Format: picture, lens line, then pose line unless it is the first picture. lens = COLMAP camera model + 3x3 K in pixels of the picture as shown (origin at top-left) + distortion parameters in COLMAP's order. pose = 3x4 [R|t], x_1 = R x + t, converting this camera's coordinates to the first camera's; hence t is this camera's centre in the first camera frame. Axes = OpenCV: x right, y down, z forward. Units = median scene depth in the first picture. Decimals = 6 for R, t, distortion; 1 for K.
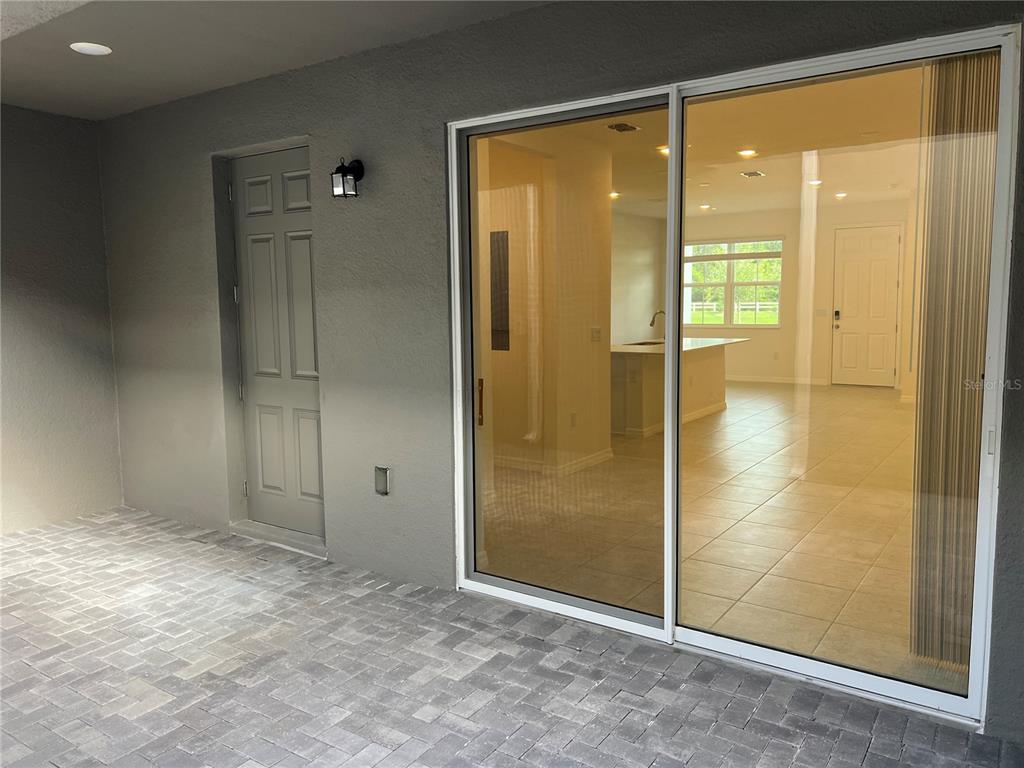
lens RADIAL K [[760.2, 0, 512.0], [0, 760.2, 384.0], [0, 0, 1]] dist [-0.000716, -0.001615]
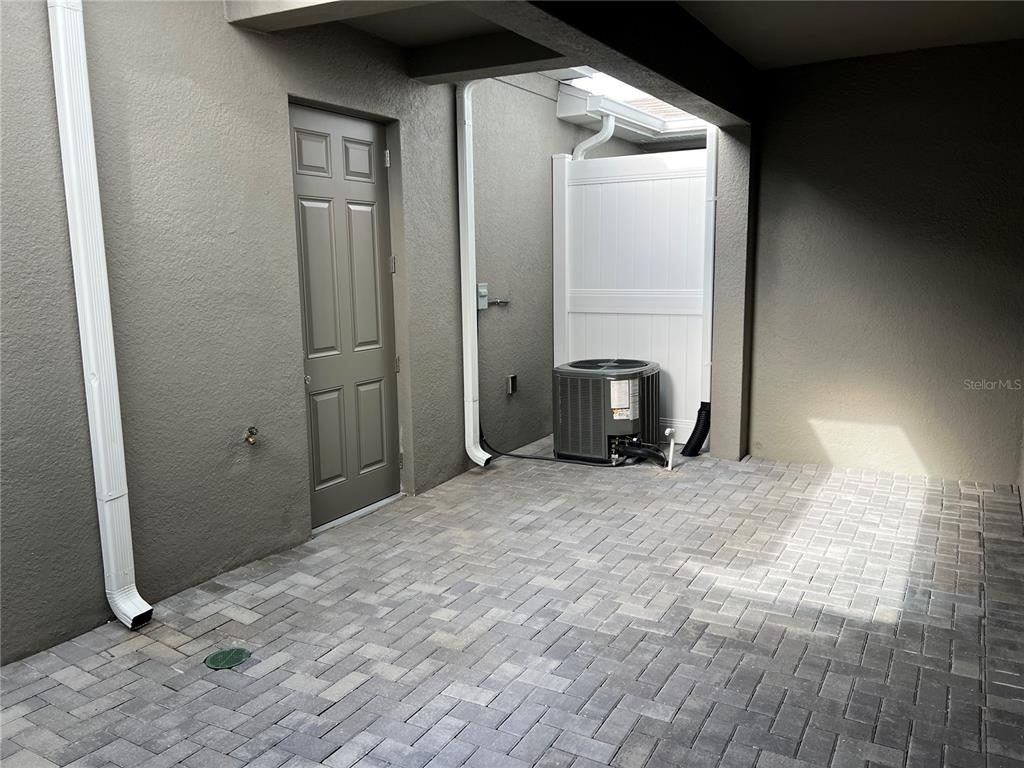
lens RADIAL K [[760.2, 0, 512.0], [0, 760.2, 384.0], [0, 0, 1]] dist [-0.000716, -0.001615]
pose [[0.059263, 0.170026, -0.983656, 0.383604], [-0.100605, 0.981388, 0.163573, -0.050770], [0.993160, 0.089267, 0.075265, 0.477229]]
